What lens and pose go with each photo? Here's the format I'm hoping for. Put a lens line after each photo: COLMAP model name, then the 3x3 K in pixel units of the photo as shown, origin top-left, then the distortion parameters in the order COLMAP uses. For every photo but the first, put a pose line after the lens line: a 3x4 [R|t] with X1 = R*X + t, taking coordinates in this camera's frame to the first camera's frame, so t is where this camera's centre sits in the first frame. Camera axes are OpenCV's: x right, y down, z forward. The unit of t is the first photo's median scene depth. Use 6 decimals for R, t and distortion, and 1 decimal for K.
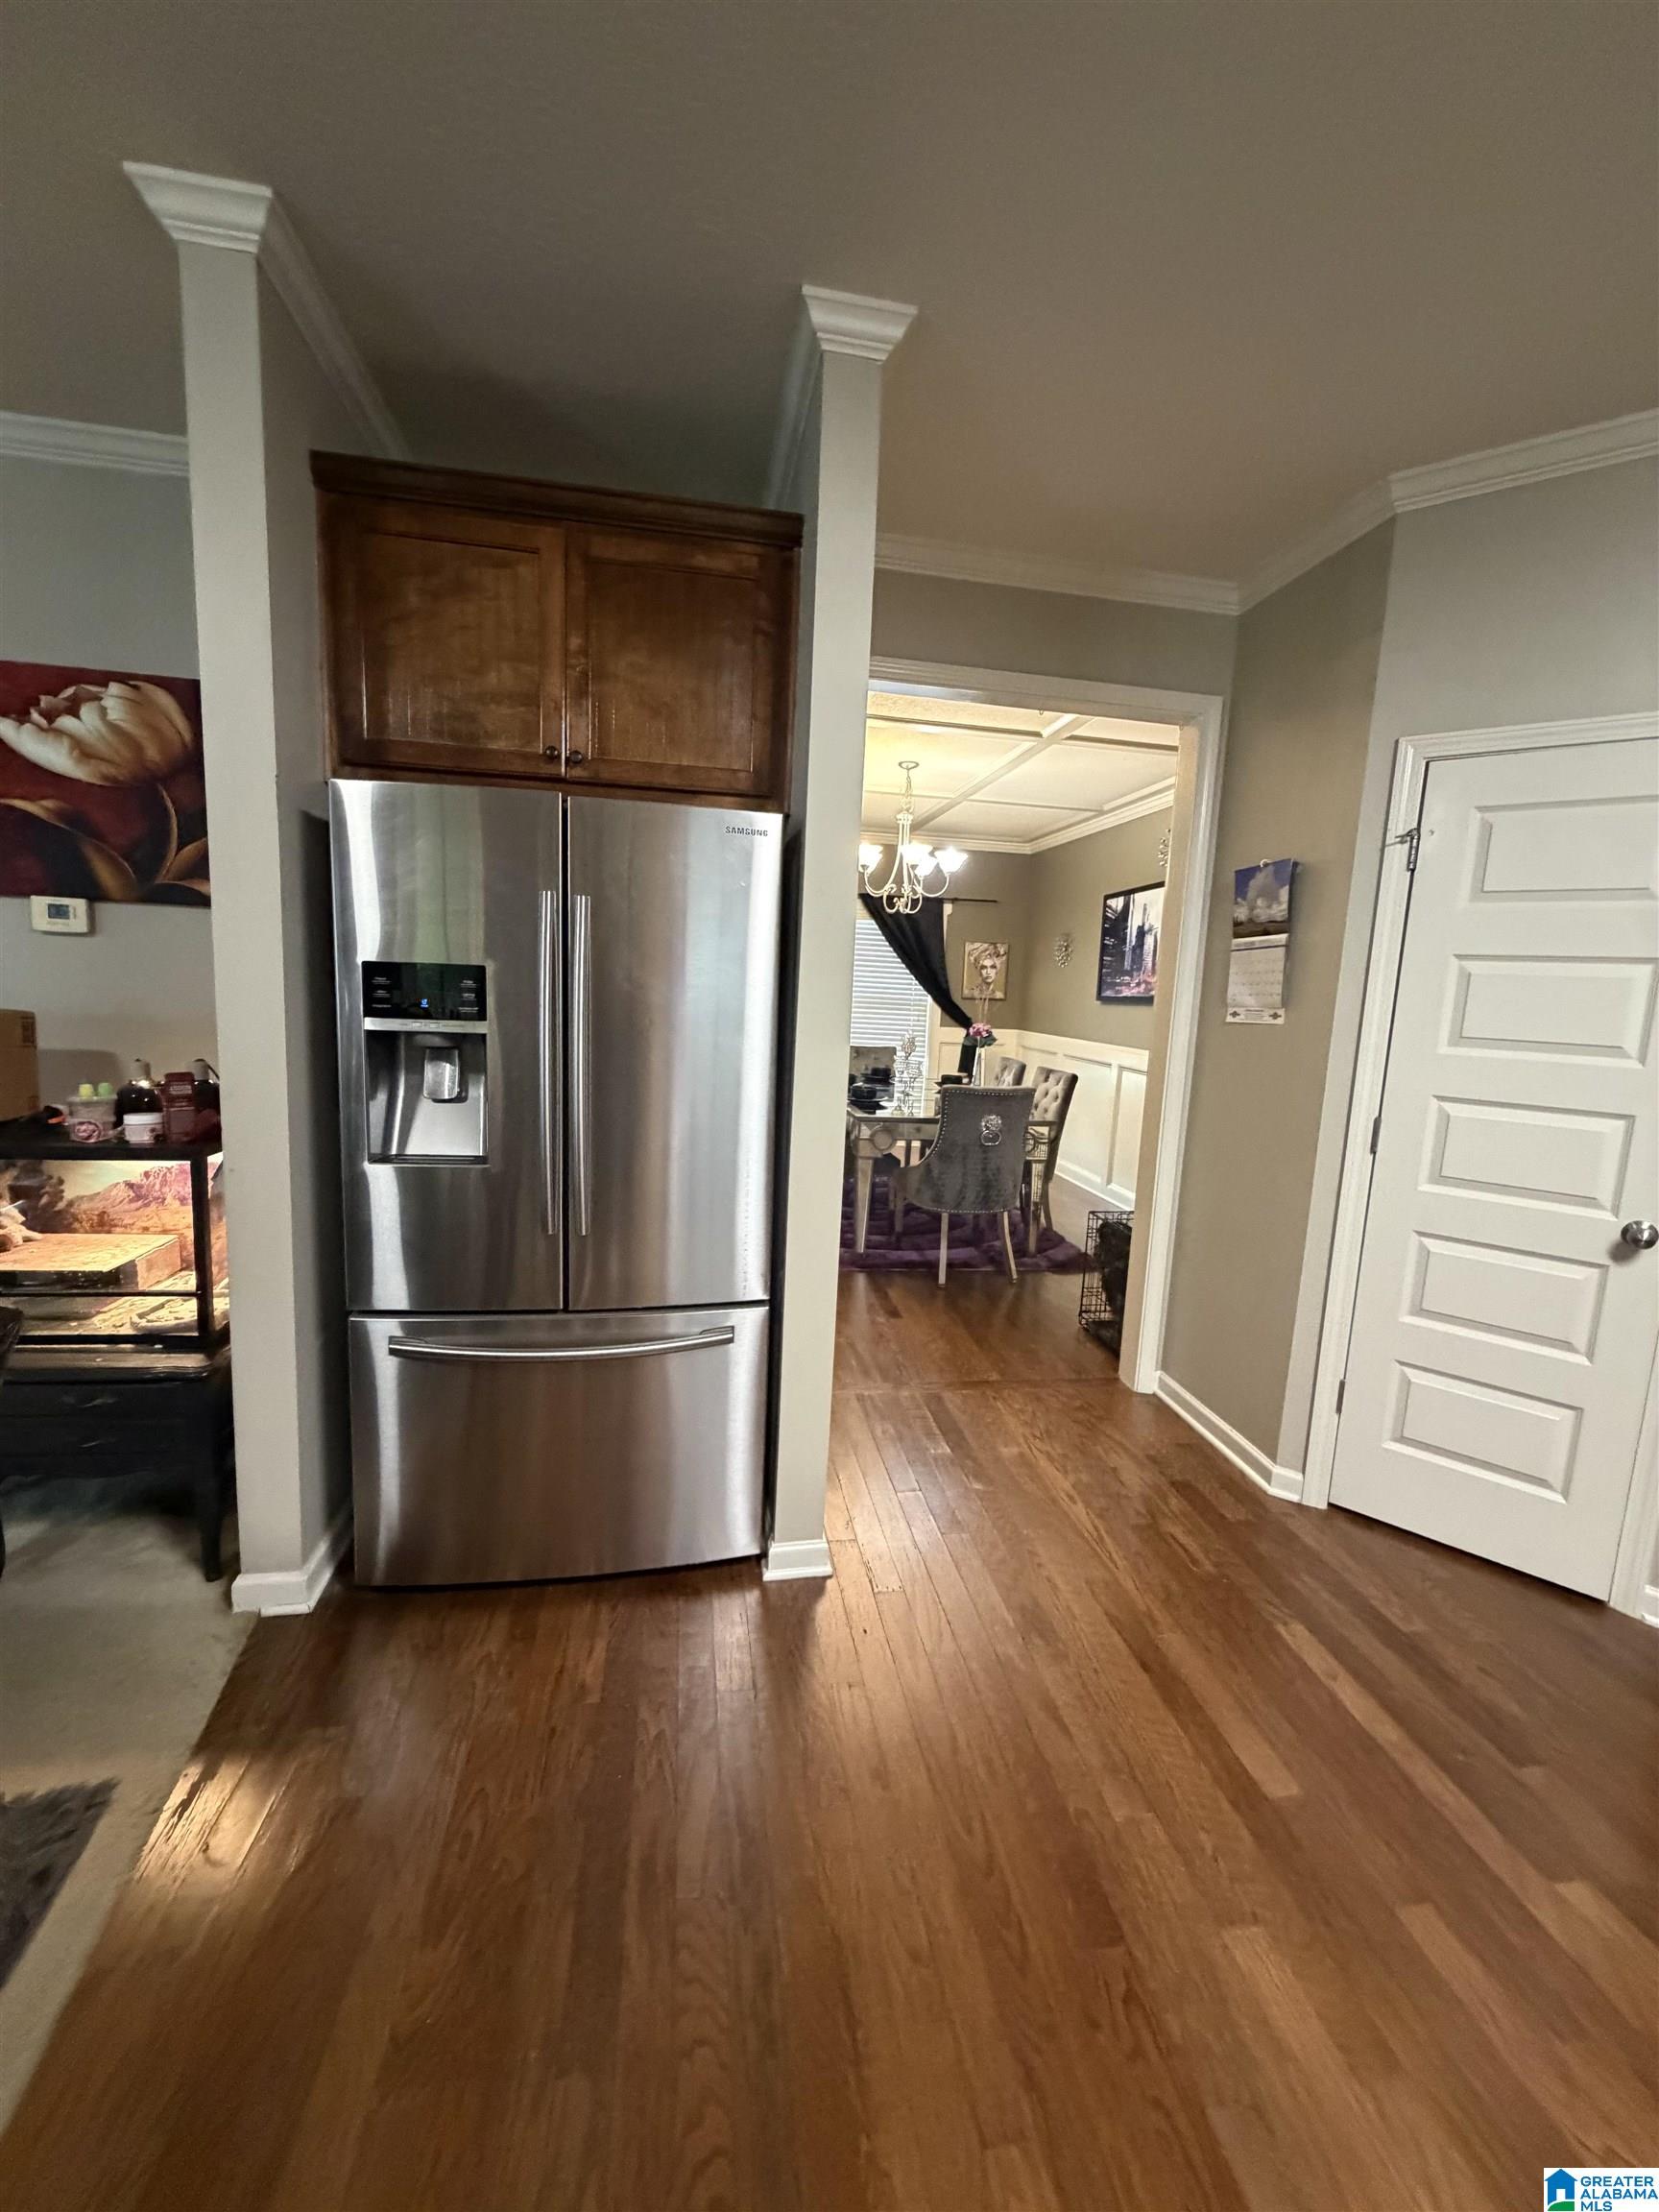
lens RADIAL K [[883.5, 0, 837.6], [0, 883.5, 1107.2], [0, 0, 1]] dist [-0.000655, 0.000298]
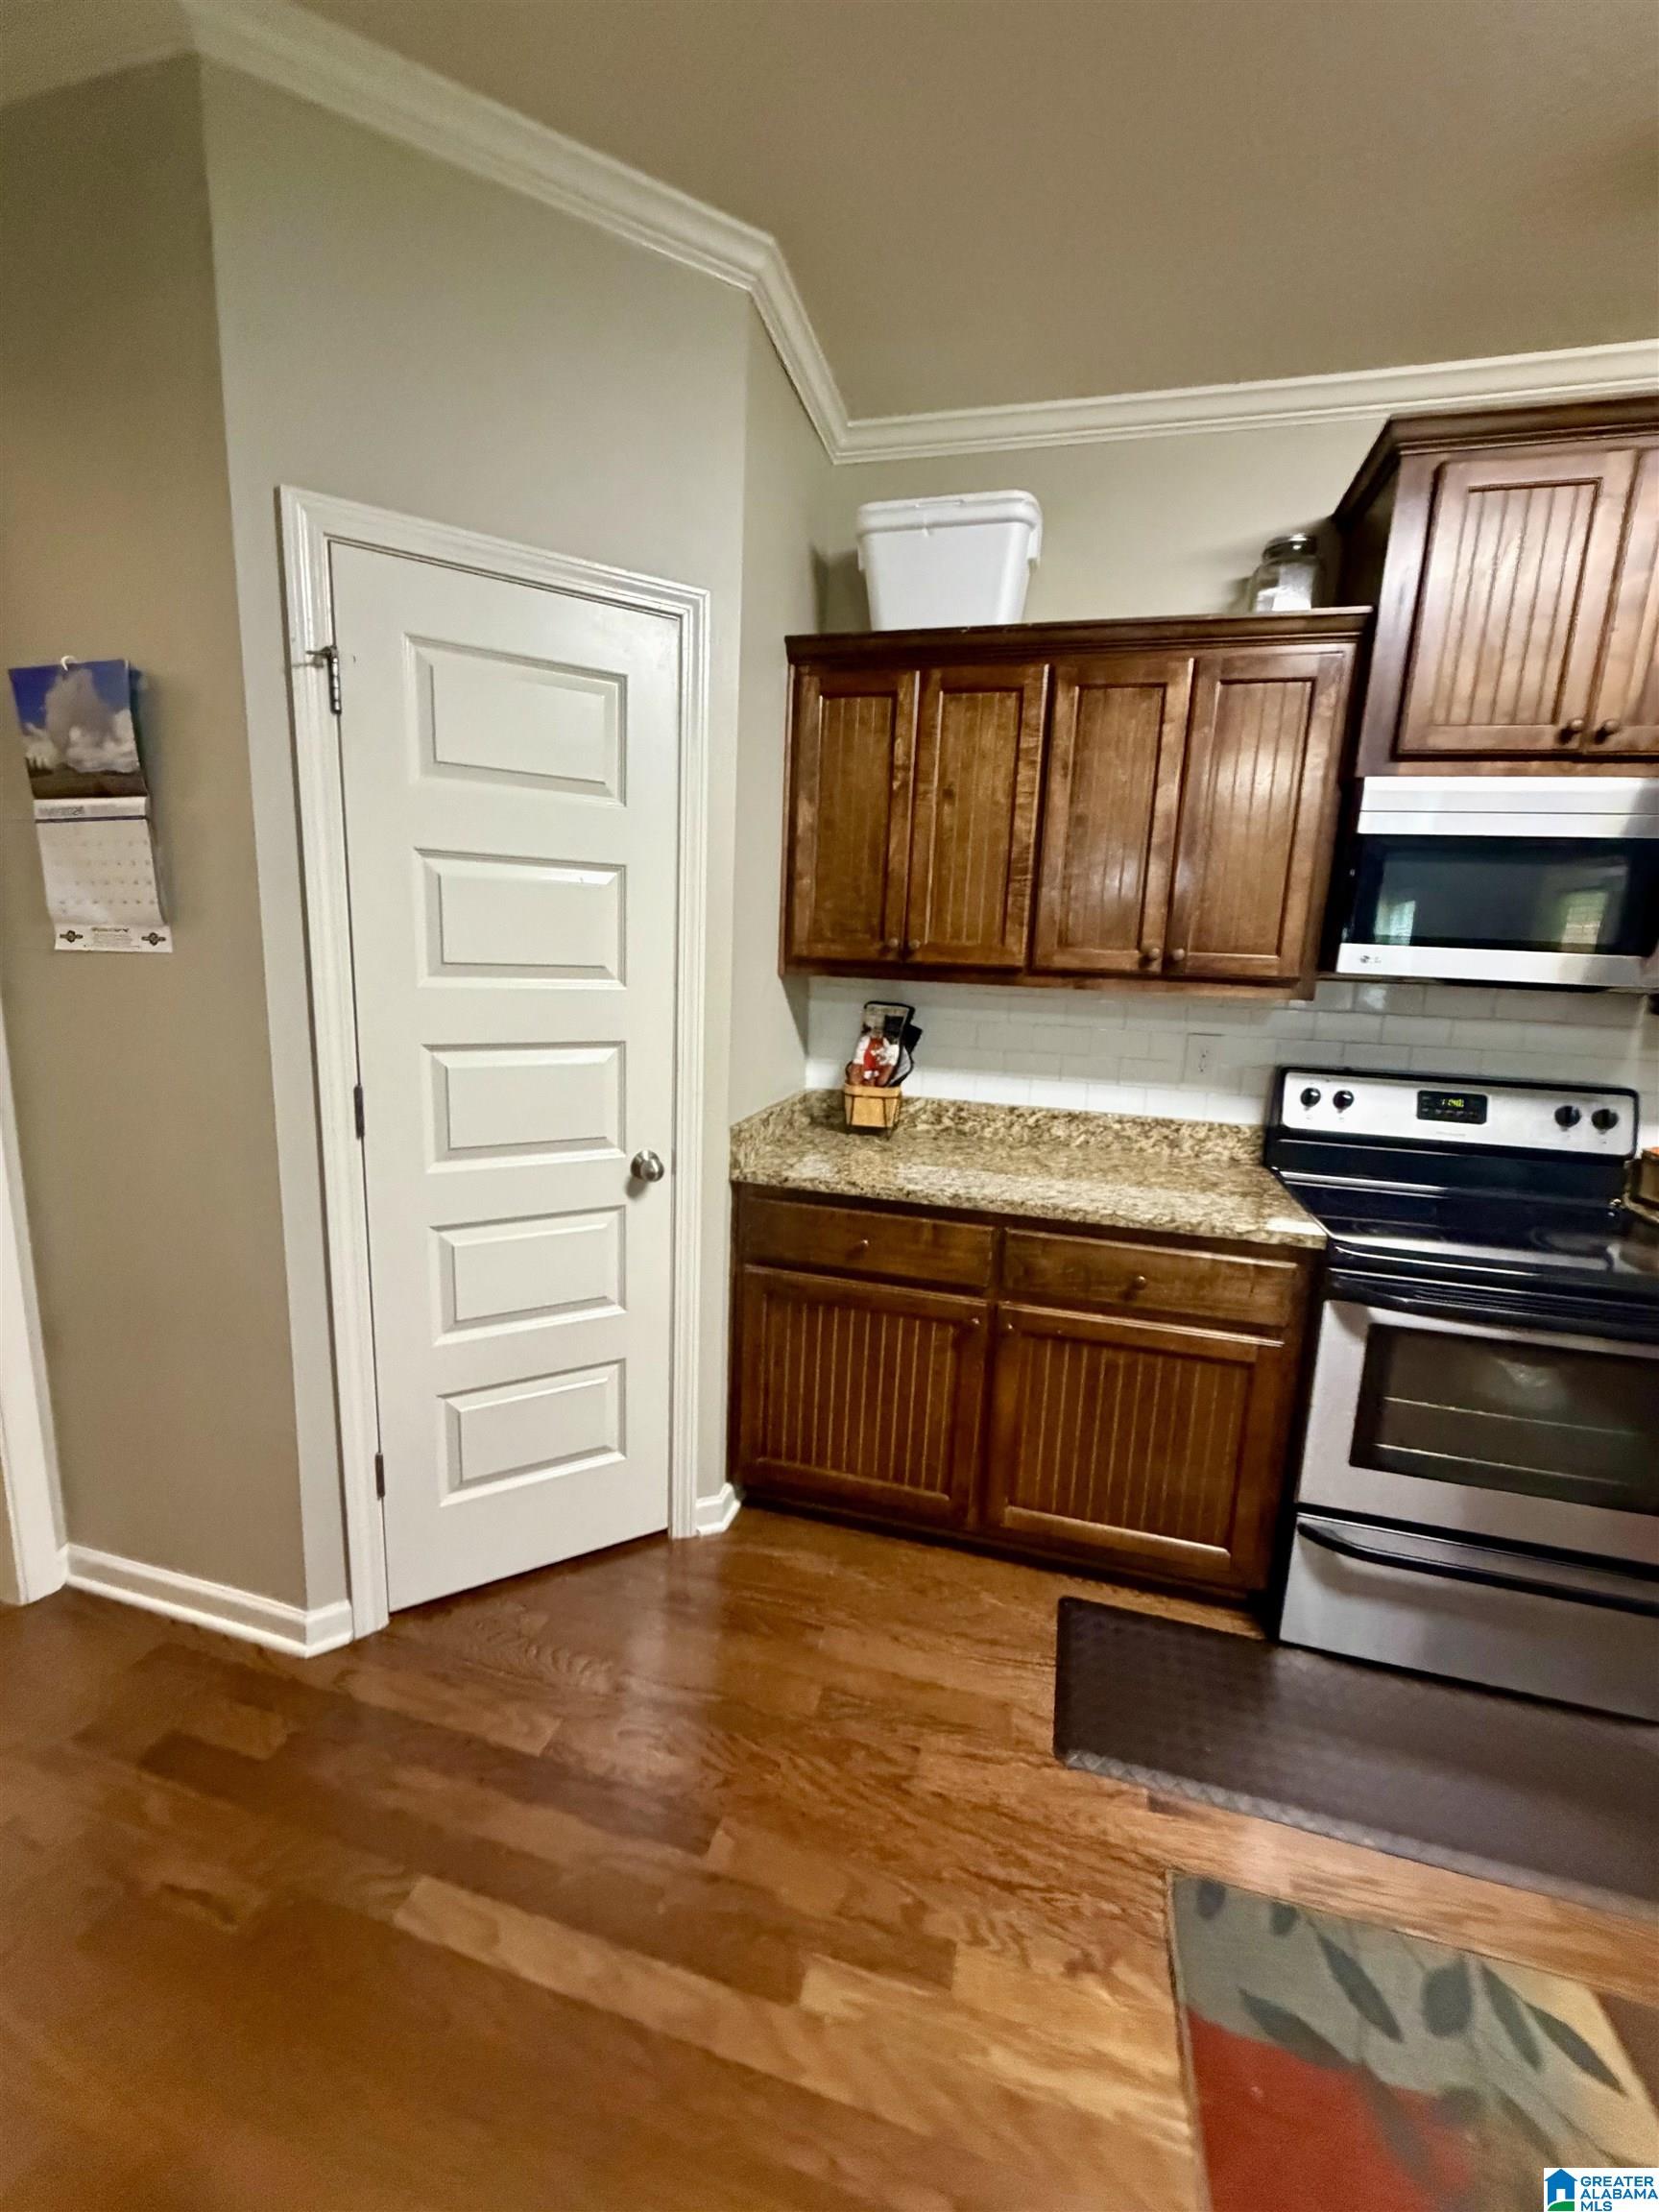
lens RADIAL K [[883.5, 0, 835.0], [0, 883.5, 1101.3], [0, 0, 1]] dist [-0.000655, 0.000298]
pose [[0.426183, -0.190374, 0.884379, 0.146310], [0.106982, 0.981353, 0.159694, -0.042502], [-0.898289, 0.026553, 0.438603, 0.334935]]
